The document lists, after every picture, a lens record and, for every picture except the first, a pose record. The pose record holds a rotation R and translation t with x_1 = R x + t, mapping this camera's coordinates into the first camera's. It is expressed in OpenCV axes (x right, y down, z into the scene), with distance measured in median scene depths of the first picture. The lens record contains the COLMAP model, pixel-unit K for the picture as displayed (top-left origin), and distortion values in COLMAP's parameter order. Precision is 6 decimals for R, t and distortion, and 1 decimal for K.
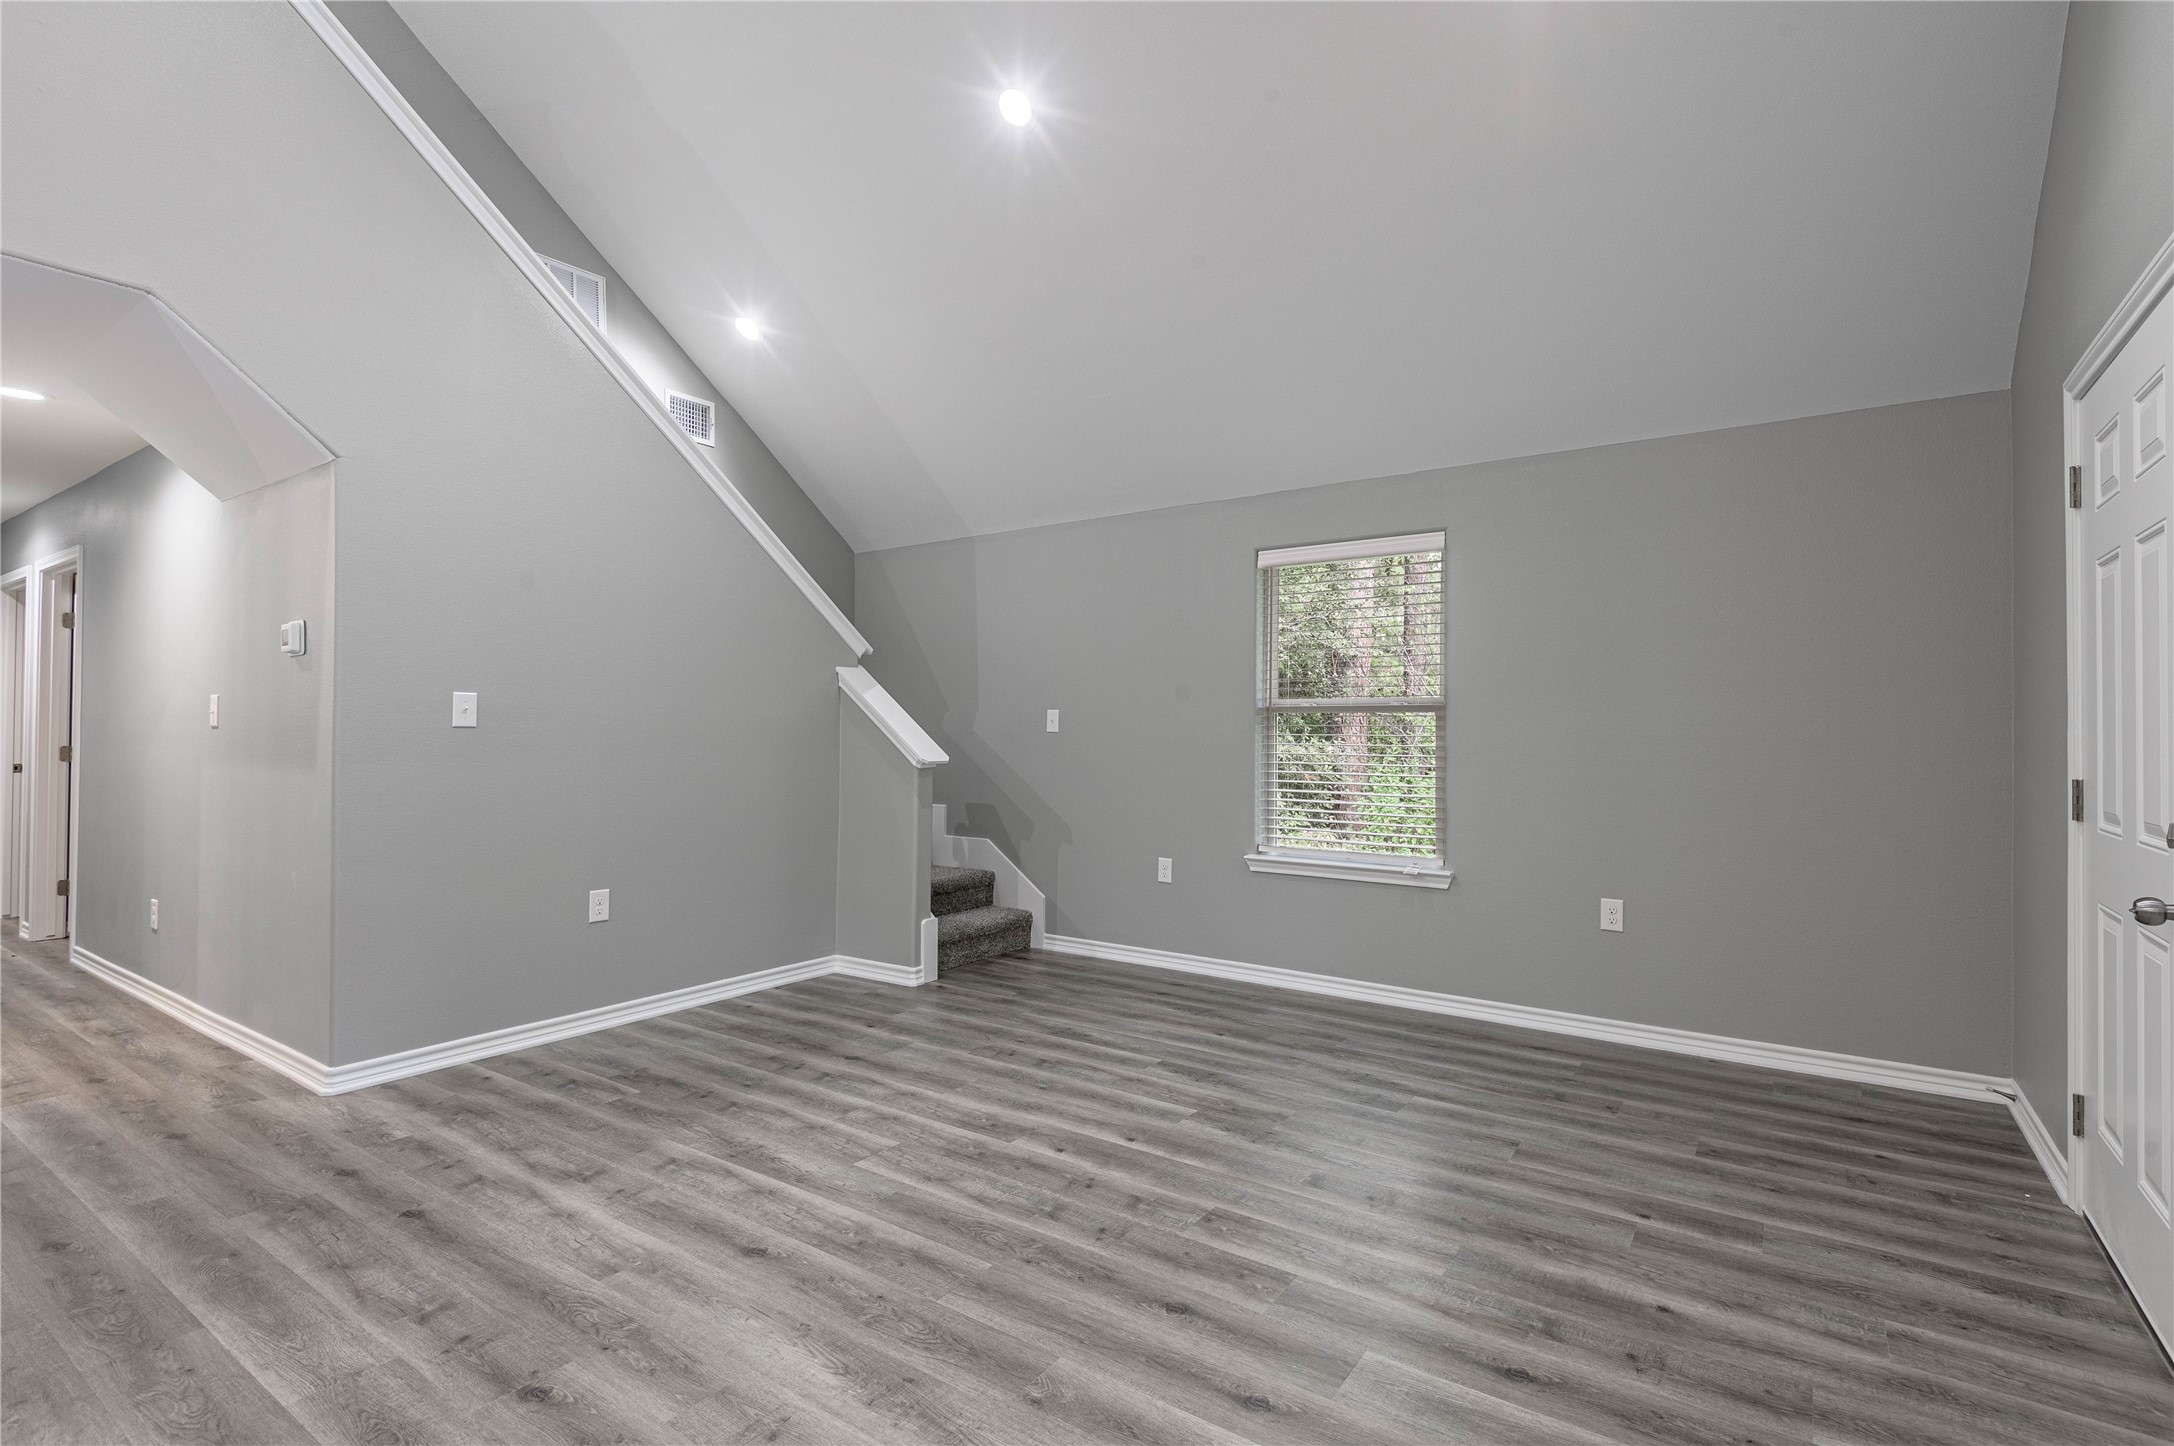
lens RADIAL K [[1011.8, 0, 1124.4], [0, 1011.8, 761.1], [0, 0, 1]] dist [0.017378, -0.011870]
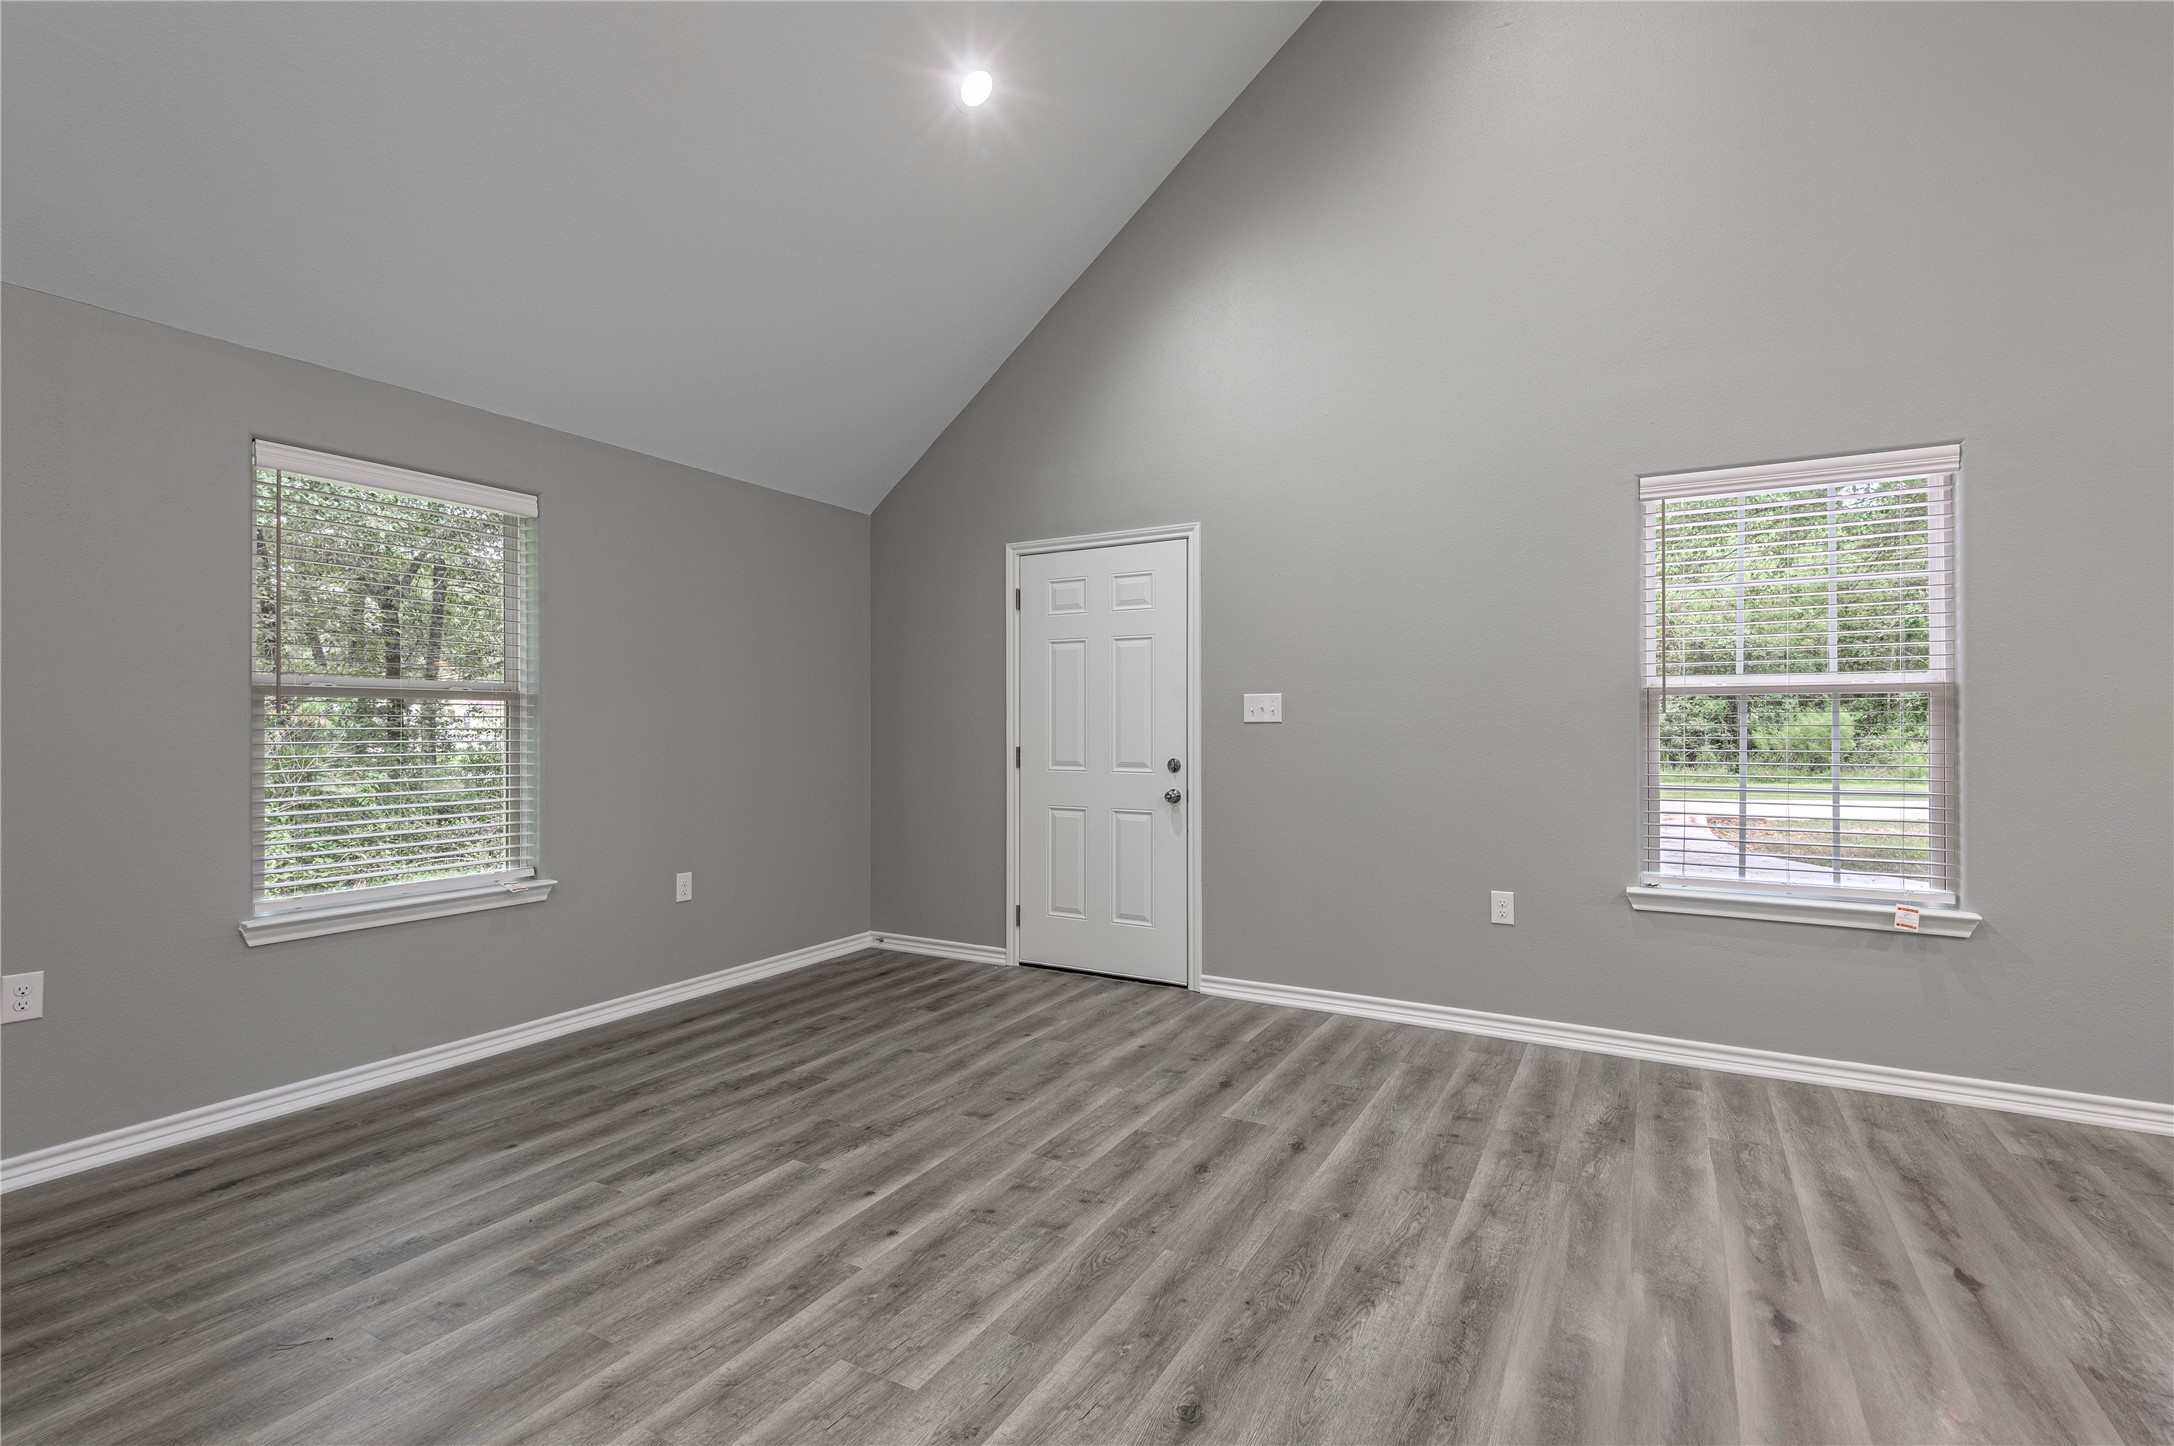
lens RADIAL K [[1011.8, 0, 1039.2], [0, 1011.8, 709.2], [0, 0, 1]] dist [0.017378, -0.011870]
pose [[-0.039852, 0.004349, 0.999196, -0.760391], [0.034402, 0.999404, -0.002978, -0.028597], [-0.998613, 0.034255, -0.039978, 0.767272]]
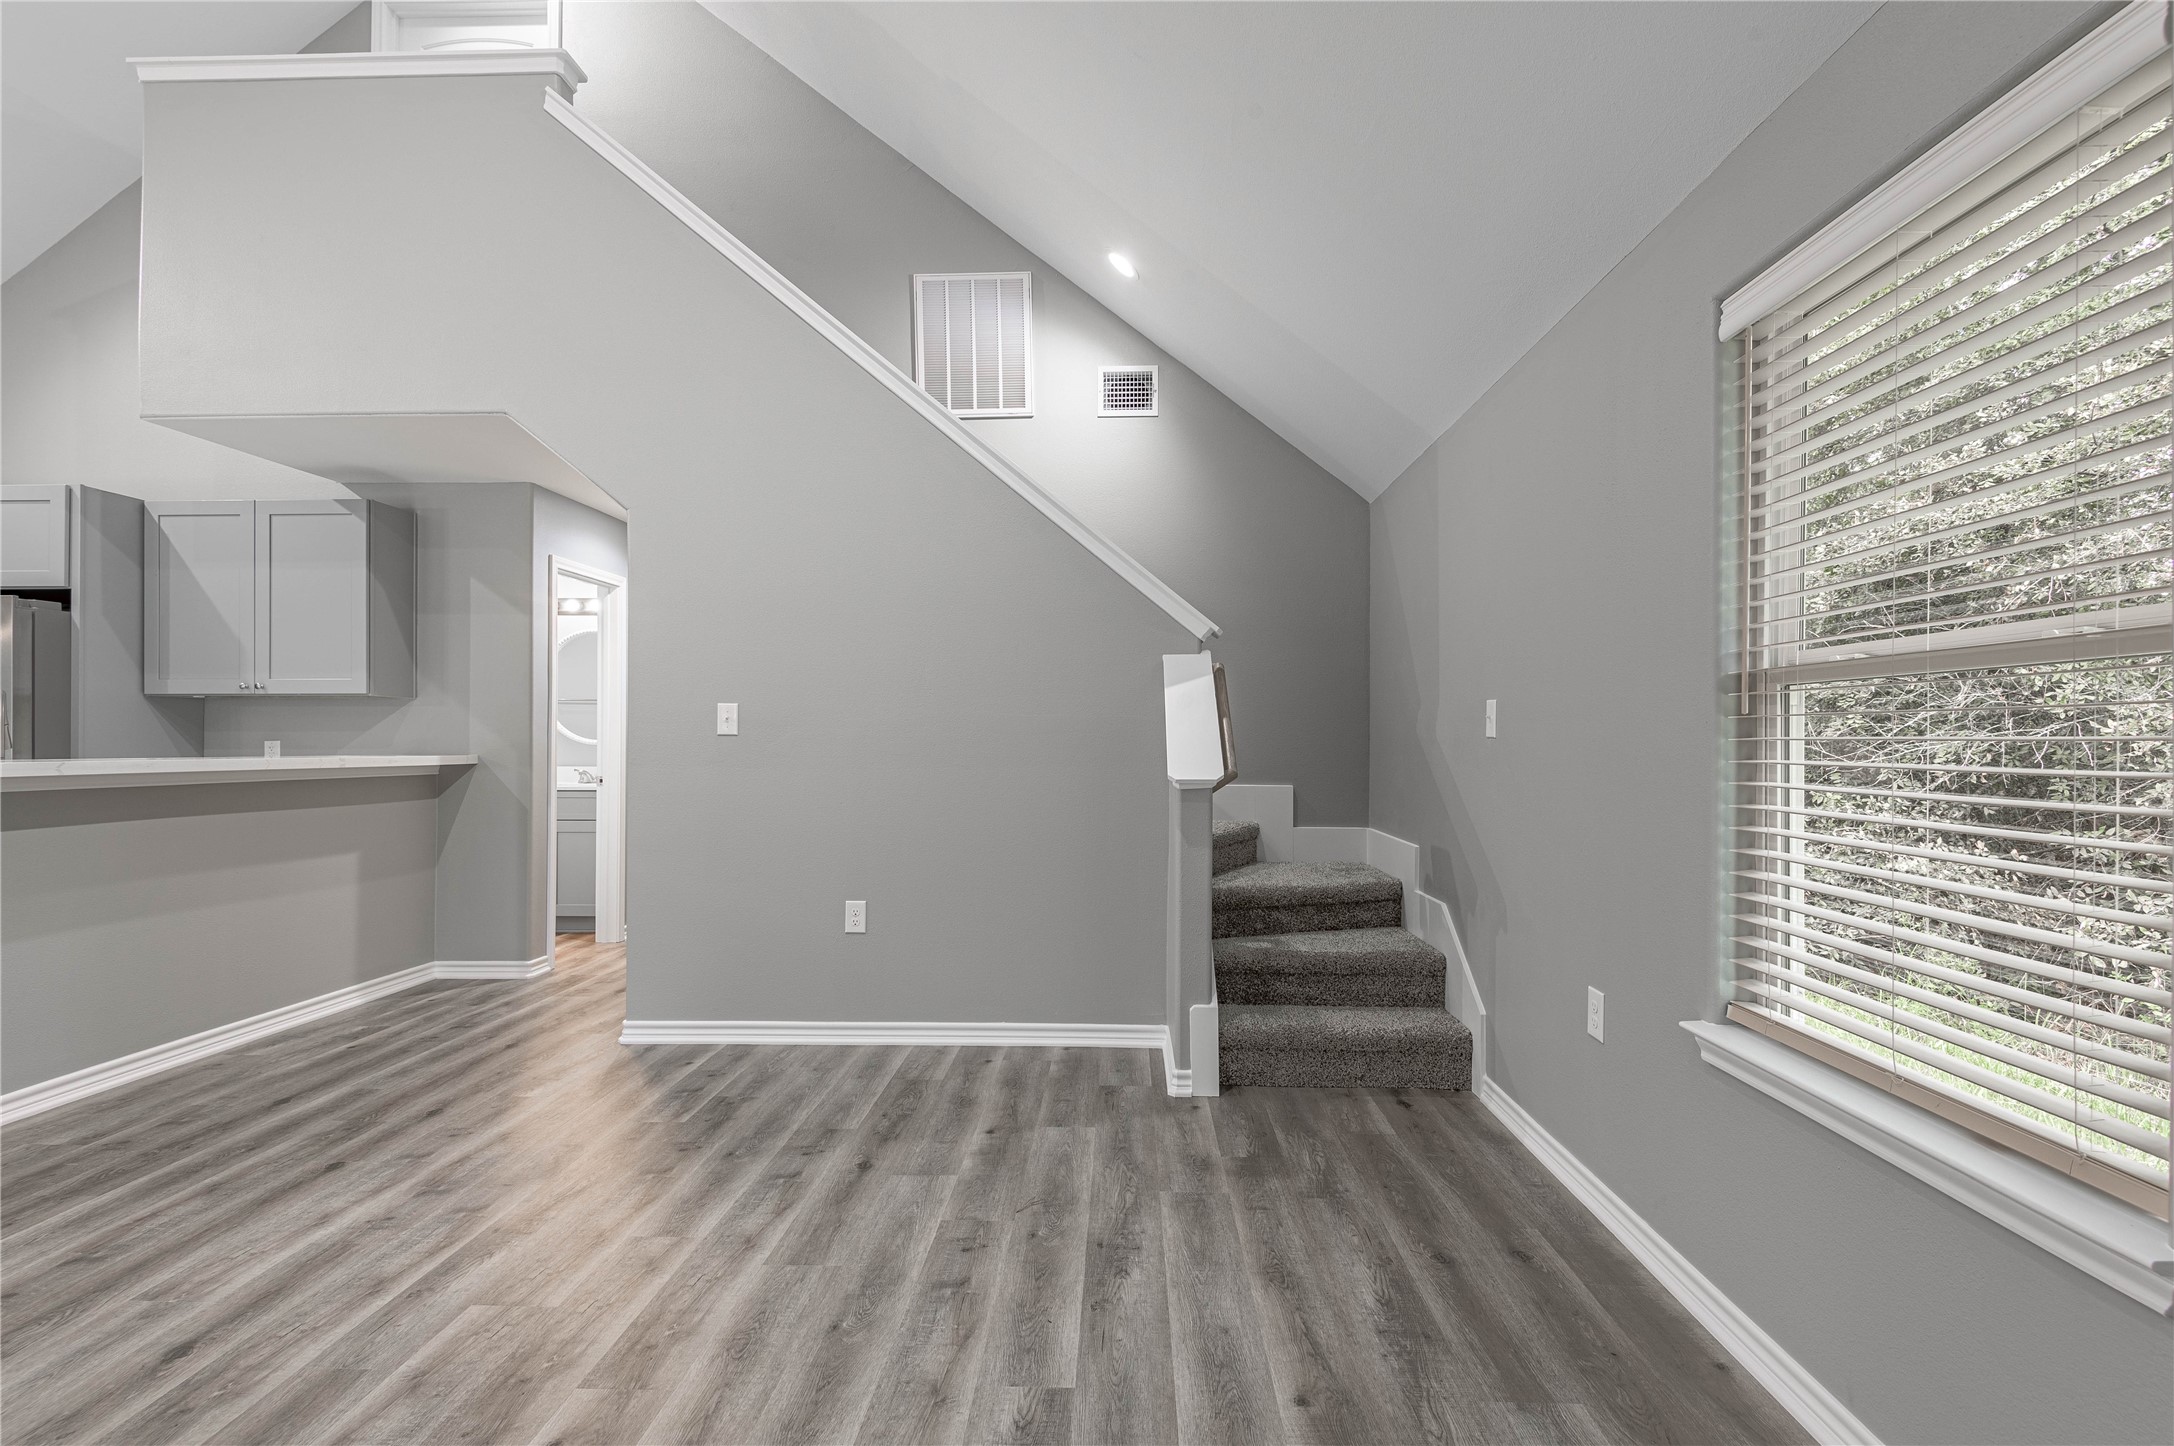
lens RADIAL K [[1011.8, 0, 1073.2], [0, 1011.8, 745.6], [0, 0, 1]] dist [0.017378, -0.011870]
pose [[0.533201, -0.001678, -0.845987, 0.500337], [-0.022329, 0.999622, -0.016056, -0.012286], [0.845694, 0.027451, 0.532962, 0.792830]]
